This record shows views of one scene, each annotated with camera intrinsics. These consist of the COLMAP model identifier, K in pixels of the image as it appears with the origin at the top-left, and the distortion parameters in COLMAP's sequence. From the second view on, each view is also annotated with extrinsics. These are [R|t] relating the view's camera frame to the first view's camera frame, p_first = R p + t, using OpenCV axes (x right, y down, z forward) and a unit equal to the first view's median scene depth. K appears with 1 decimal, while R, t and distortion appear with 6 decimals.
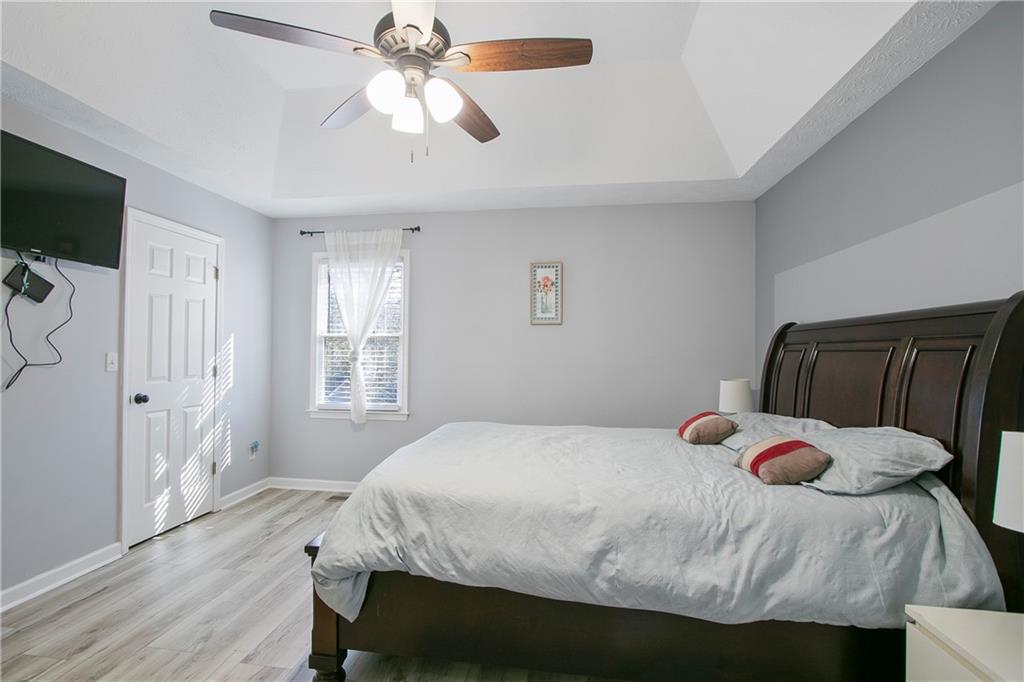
lens RADIAL K [[491.7, 0, 512.0], [0, 491.7, 346.5], [0, 0, 1]] dist [-0.004562, 0.000408]
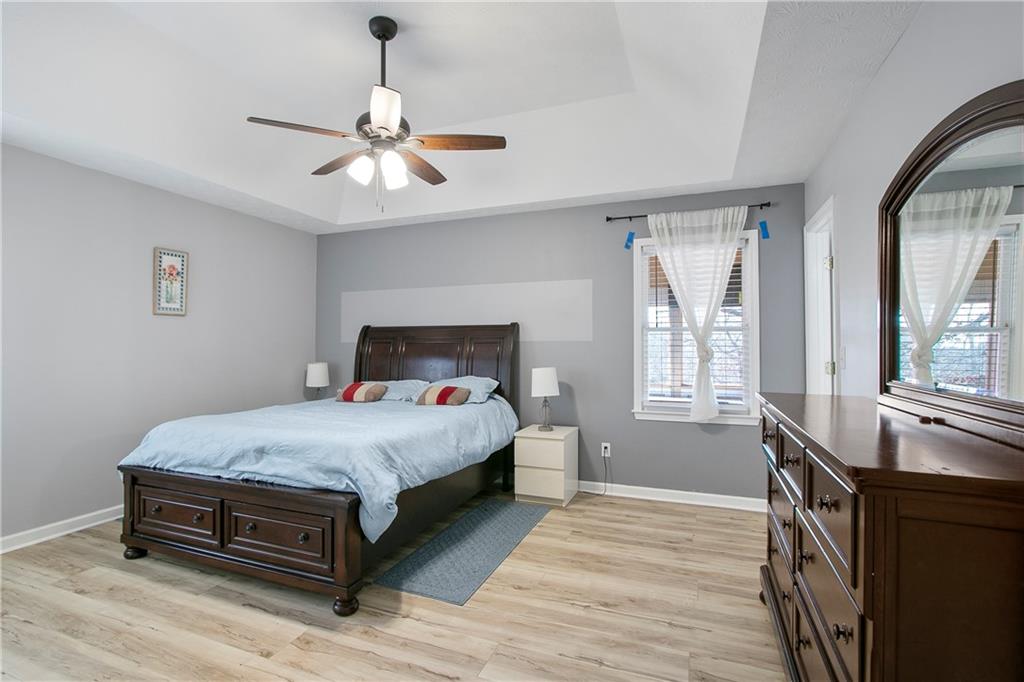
lens RADIAL K [[491.7, 0, 509.8], [0, 491.7, 342.3], [0, 0, 1]] dist [-0.004562, 0.000408]
pose [[0.198803, -0.000425, 0.980039, -0.733735], [-0.011241, 0.999933, 0.002714, -0.002418], [-0.979975, -0.011556, 0.198785, 0.167518]]
